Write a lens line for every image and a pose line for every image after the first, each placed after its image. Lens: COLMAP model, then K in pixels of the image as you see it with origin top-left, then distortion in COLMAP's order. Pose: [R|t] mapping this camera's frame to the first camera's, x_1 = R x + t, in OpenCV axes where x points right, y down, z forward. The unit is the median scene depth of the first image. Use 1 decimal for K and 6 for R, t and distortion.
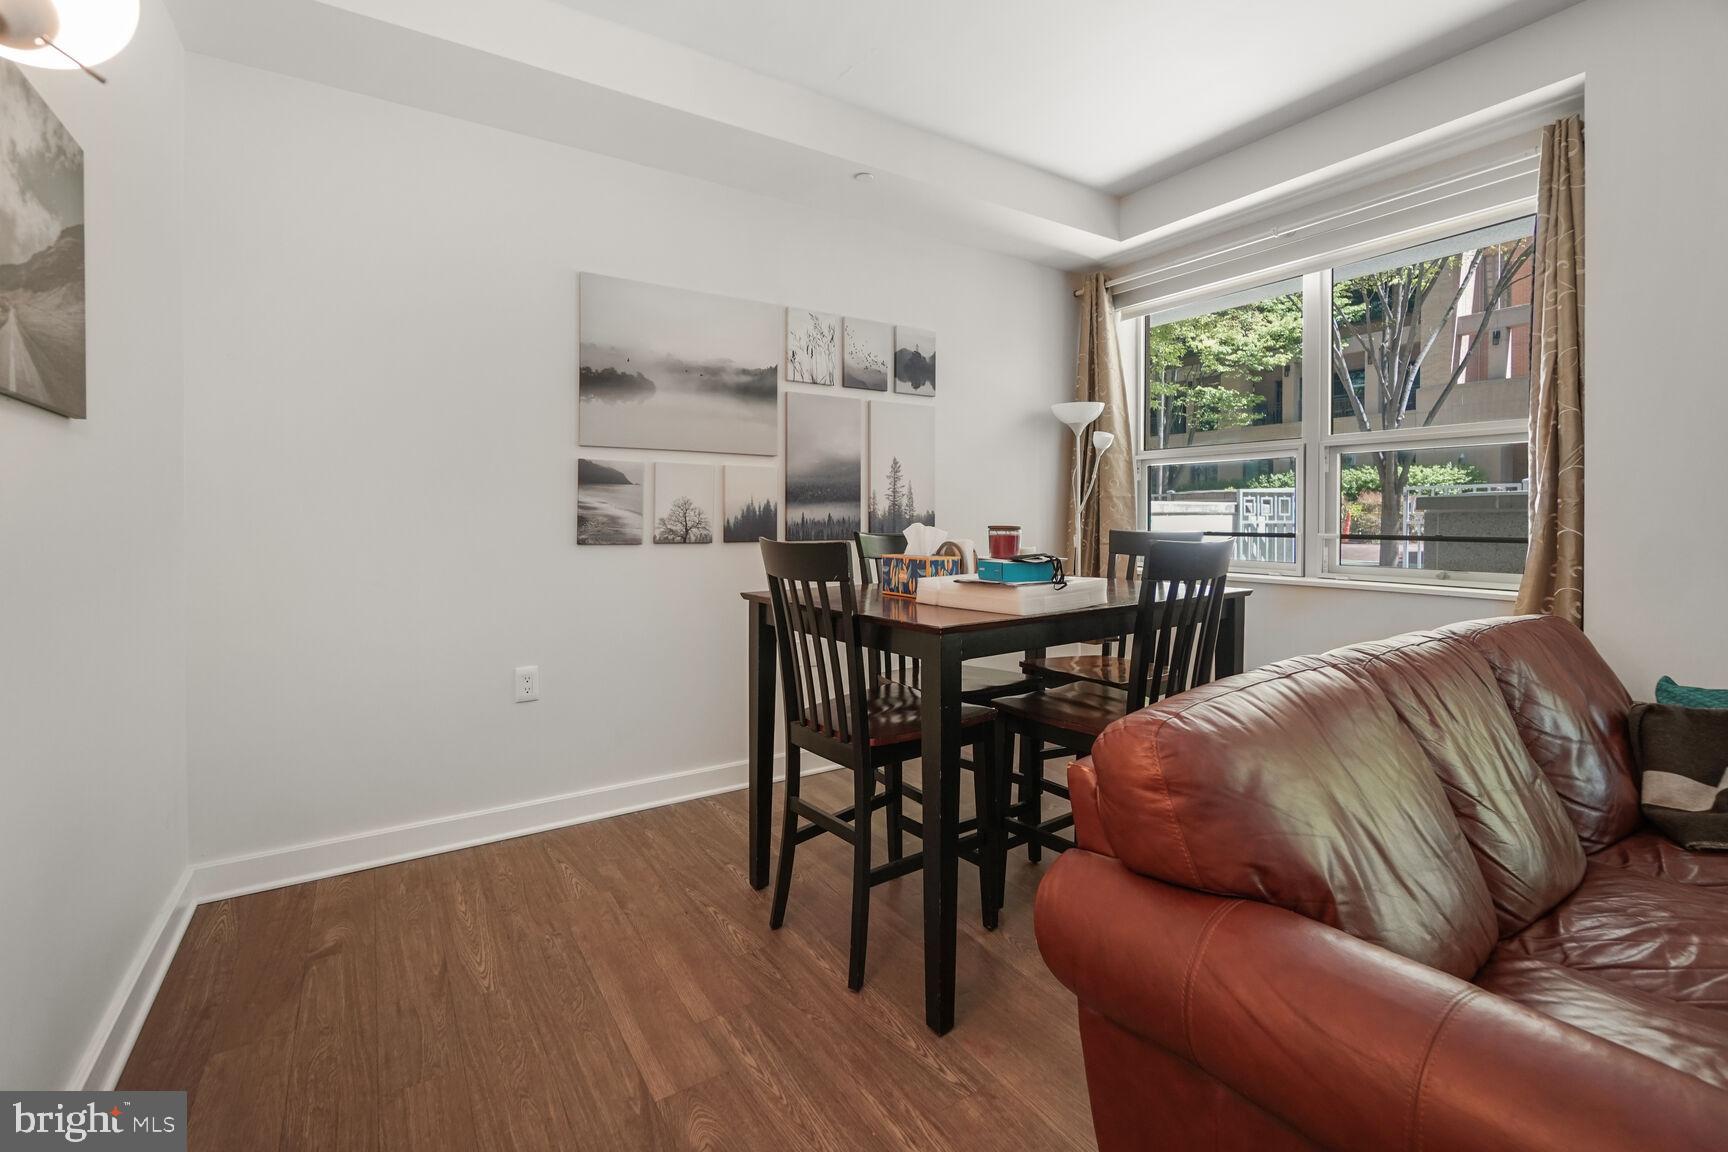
lens RADIAL K [[739.0, 0, 859.0], [0, 739.0, 519.5], [0, 0, 1]] dist [0.002776, 0.001493]
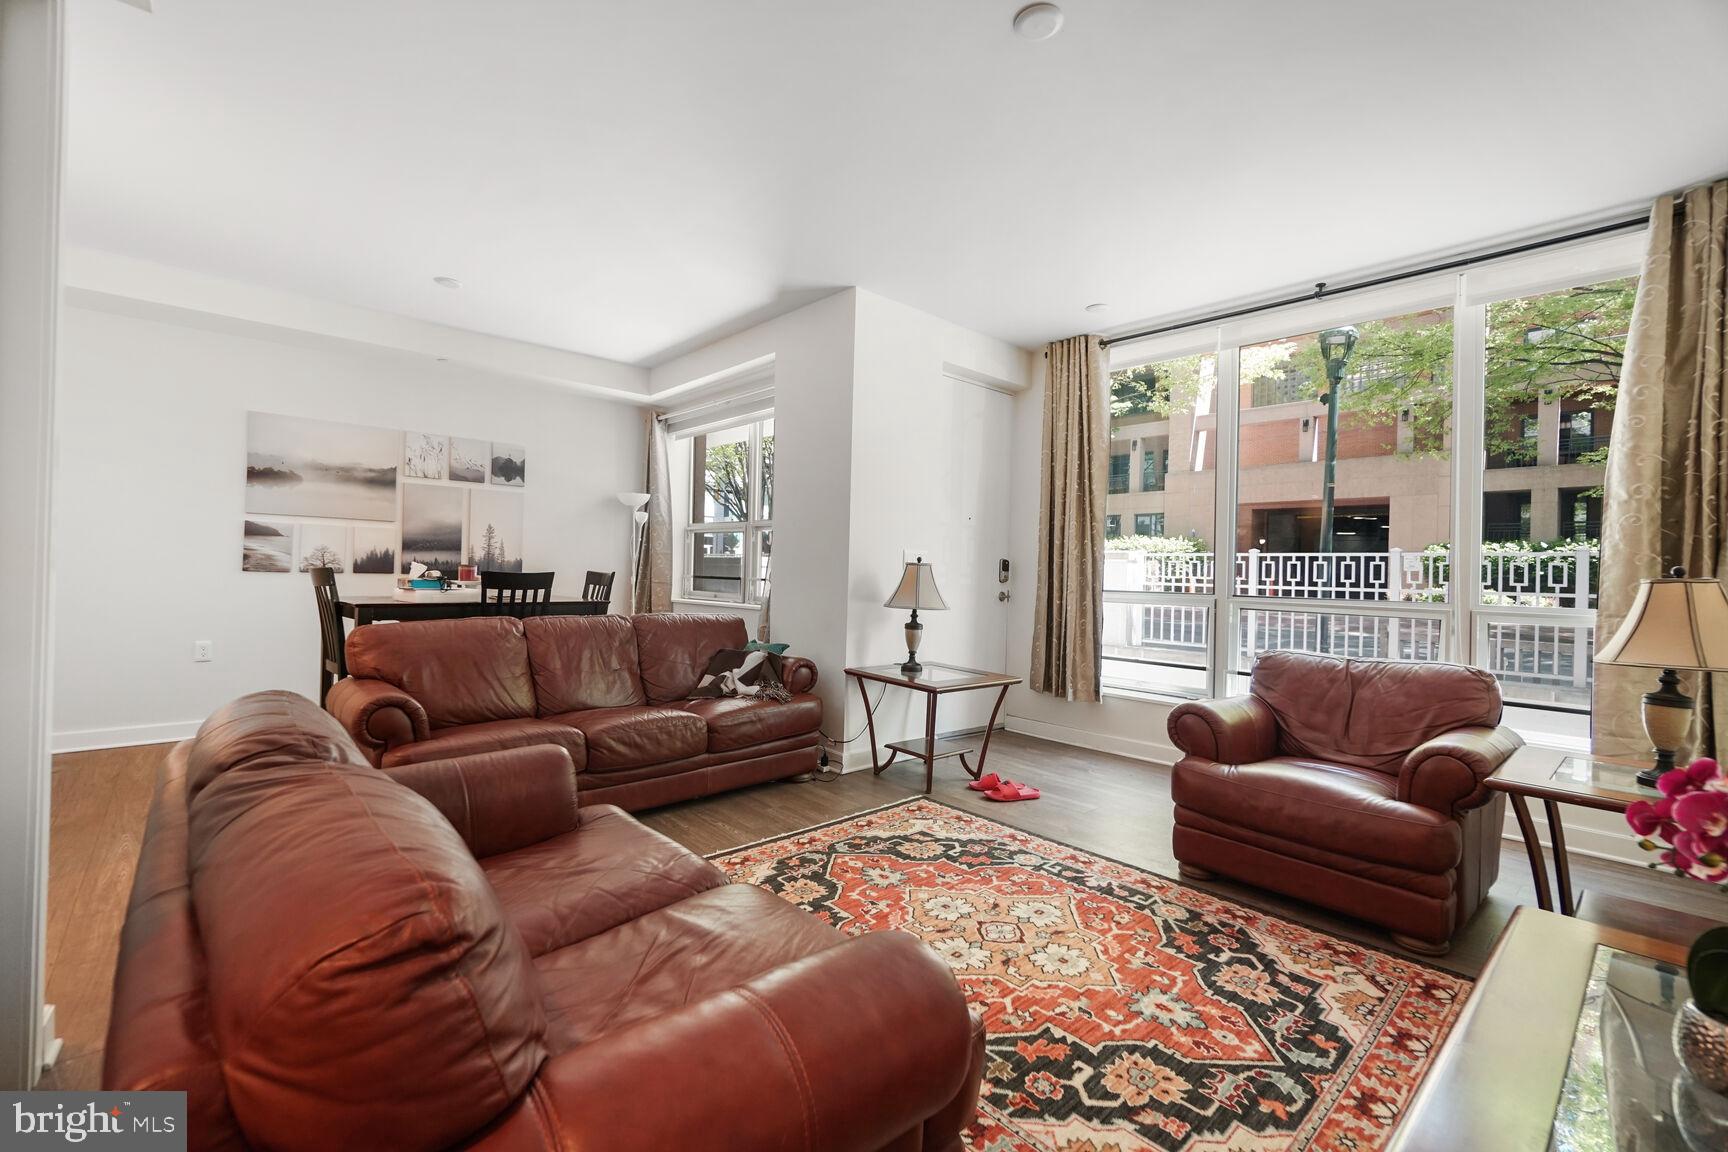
lens RADIAL K [[739.0, 0, 877.3], [0, 739.0, 570.5], [0, 0, 1]] dist [0.002776, 0.001493]
pose [[0.991298, 0.026257, 0.128993, 0.735018], [-0.025758, 0.999653, -0.005539, 0.004243], [-0.129094, 0.002169, 0.991630, -0.762418]]
